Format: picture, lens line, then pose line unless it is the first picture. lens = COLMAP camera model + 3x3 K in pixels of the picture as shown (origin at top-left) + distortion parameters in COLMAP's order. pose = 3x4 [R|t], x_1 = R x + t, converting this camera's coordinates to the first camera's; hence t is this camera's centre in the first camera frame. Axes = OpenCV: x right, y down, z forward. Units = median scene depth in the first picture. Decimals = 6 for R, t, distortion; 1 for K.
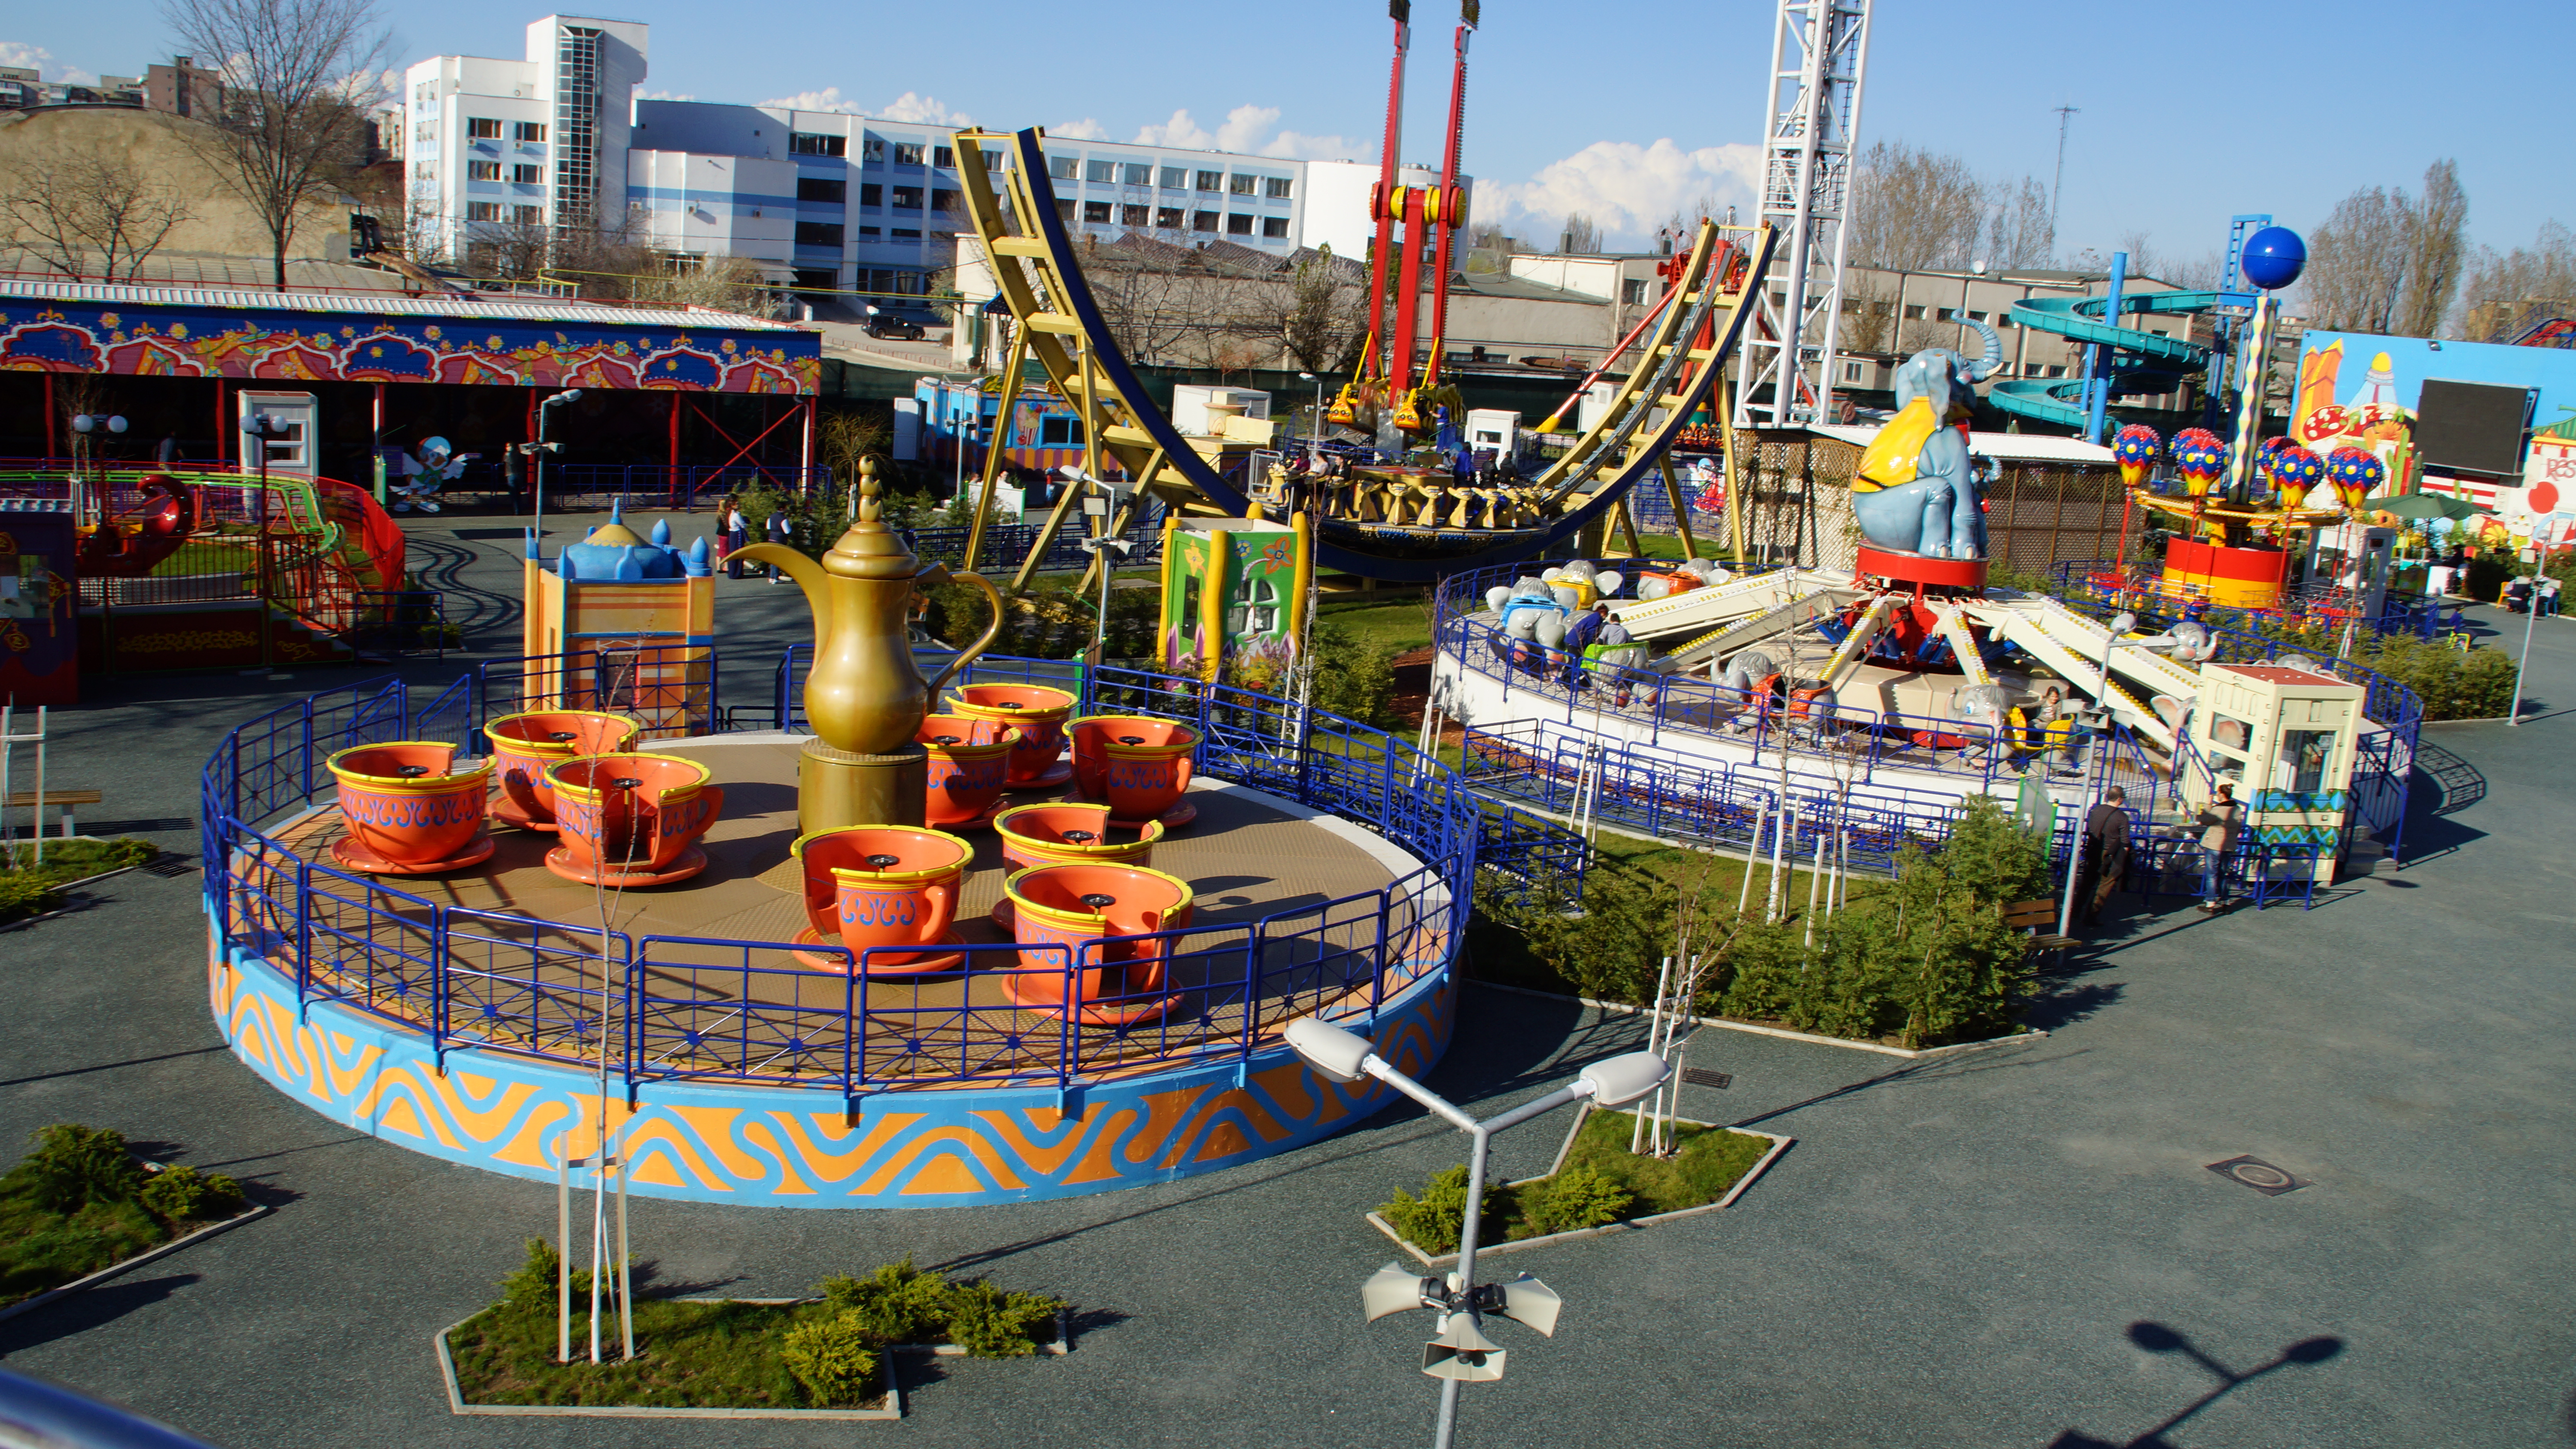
lens RADIAL K [[2121.5, 0, 1288.0], [0, 2121.5, 724.5], [0, 0, 1]] dist [-0.058423, 0.003637]
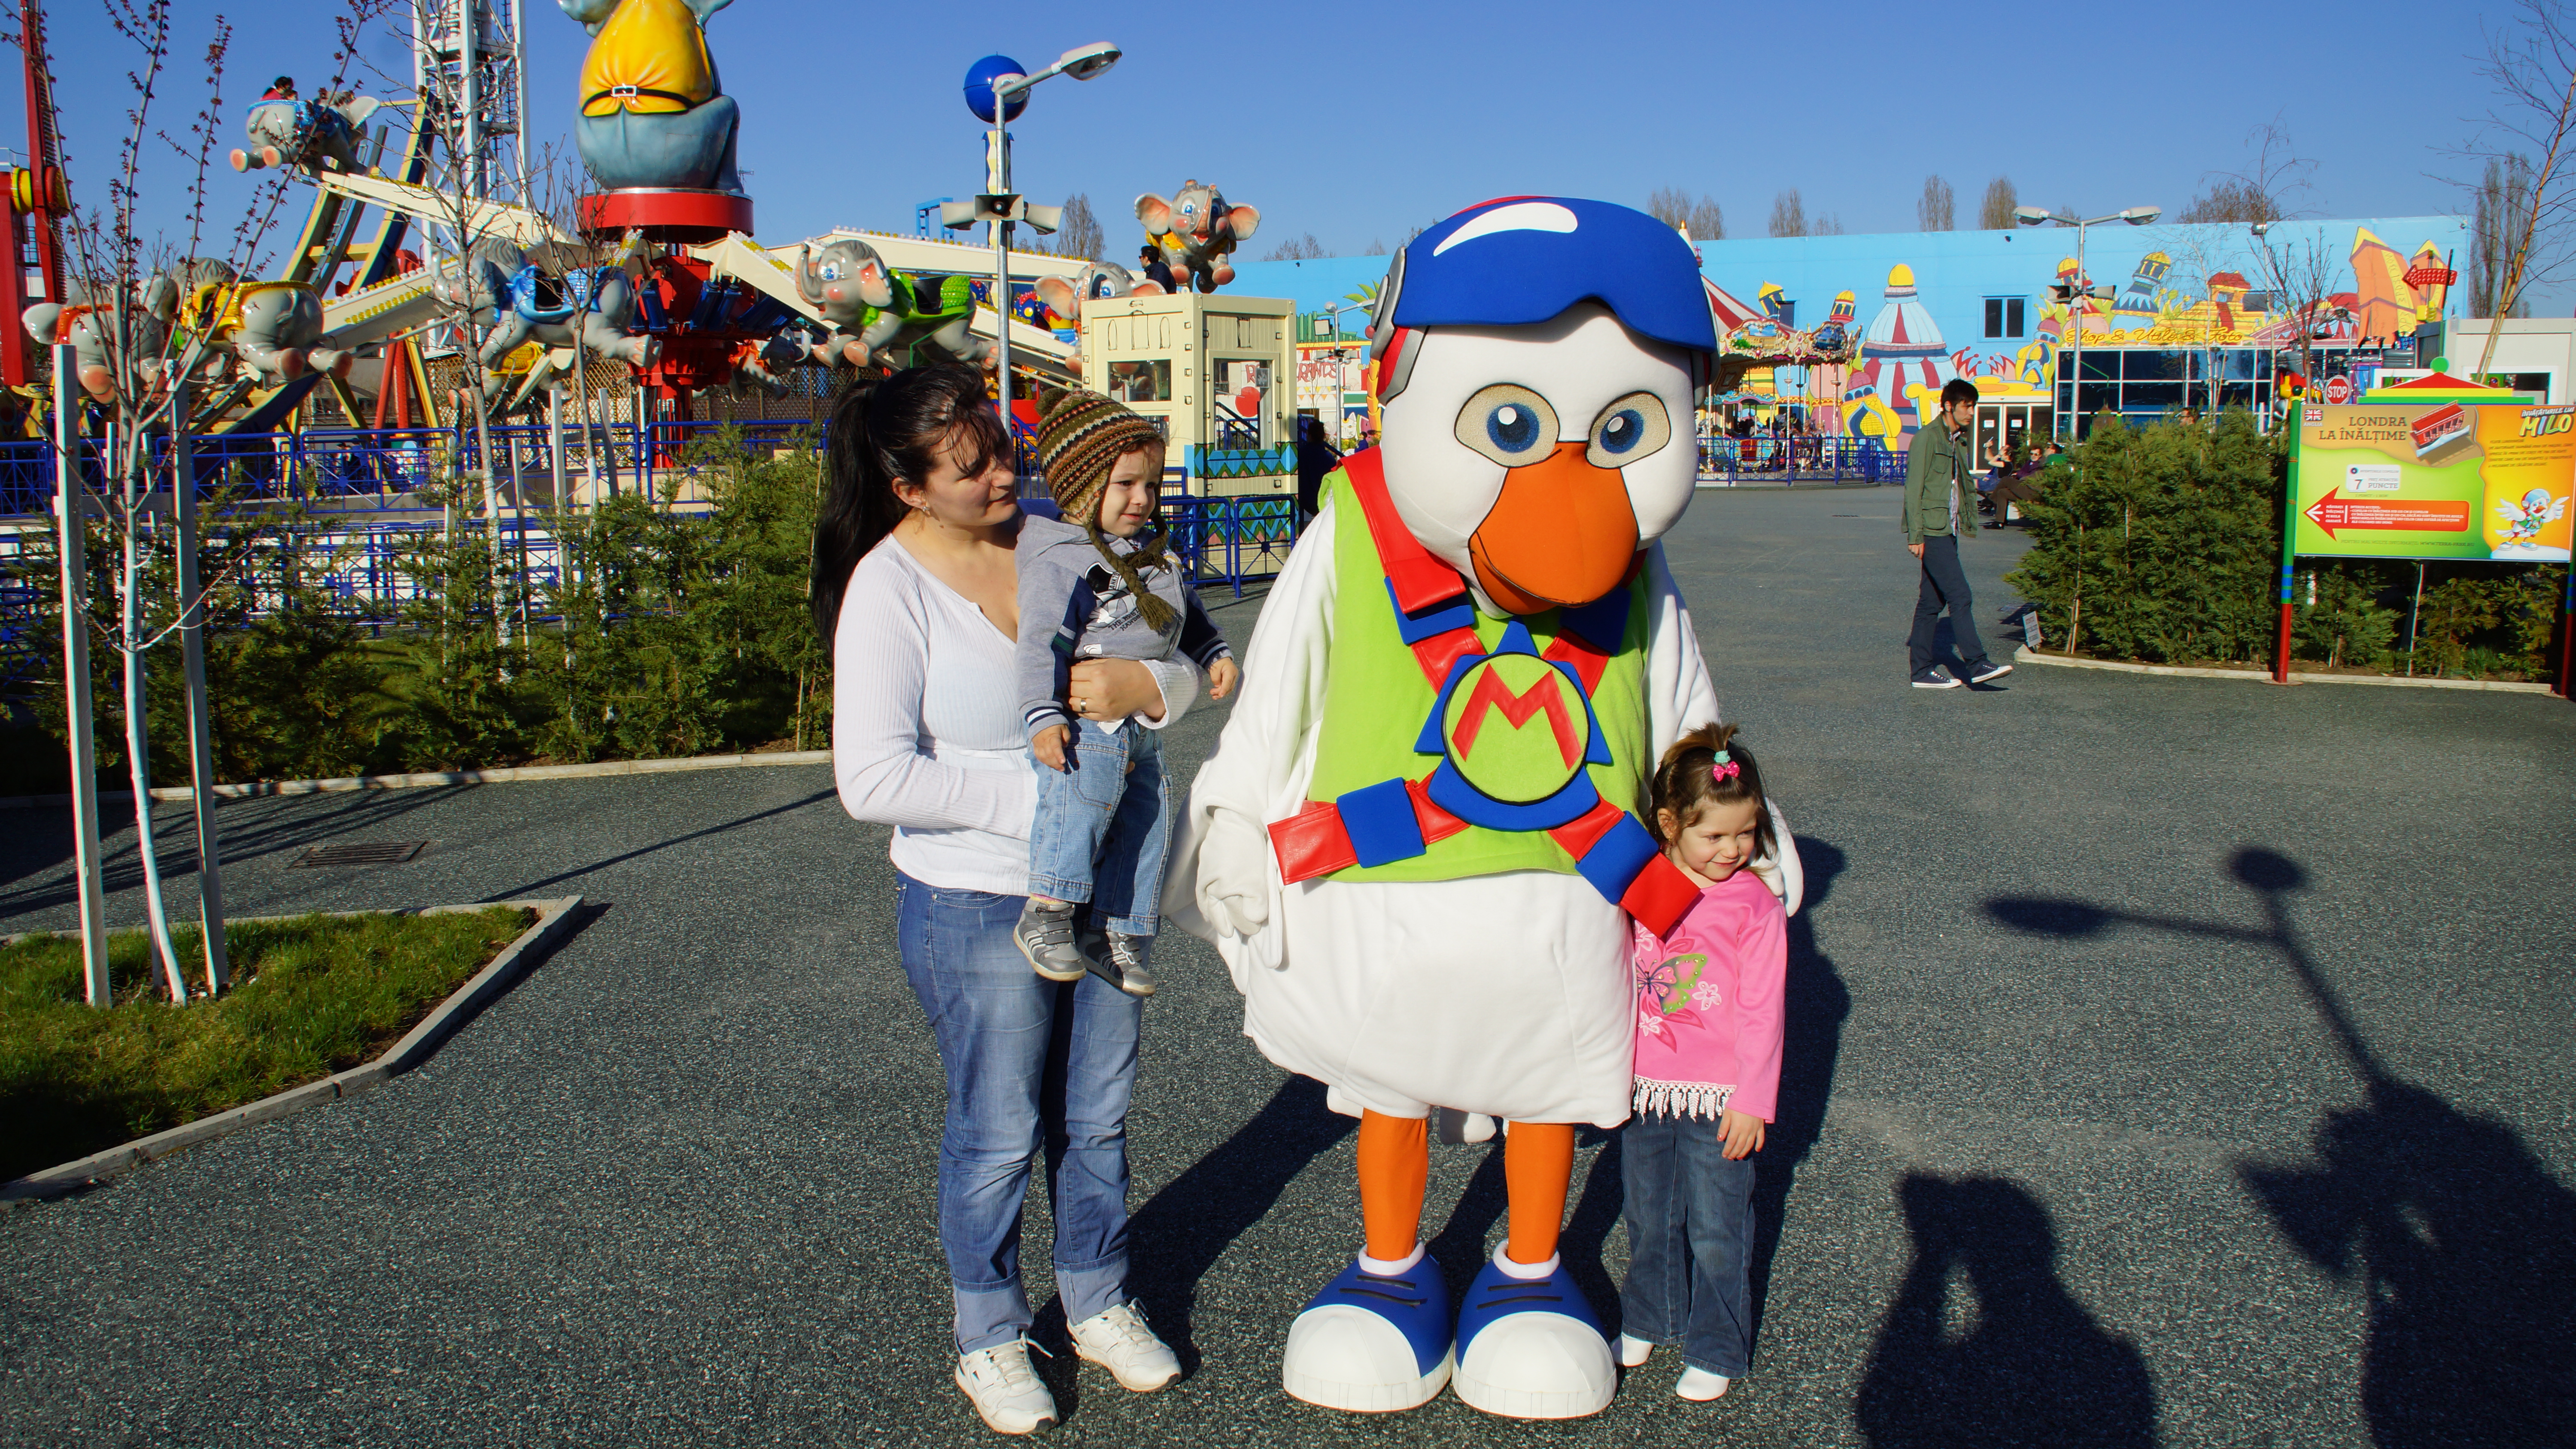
lens RADIAL K [[2121.5, 0, 1288.0], [0, 2121.5, 724.5], [0, 0, 1]] dist [-0.058423, 0.003637]
pose [[0.831736, -0.148340, 0.534986, 0.070452], [0.157805, 0.987063, 0.028352, 0.083865], [-0.532271, 0.060842, 0.844385, 0.295289]]
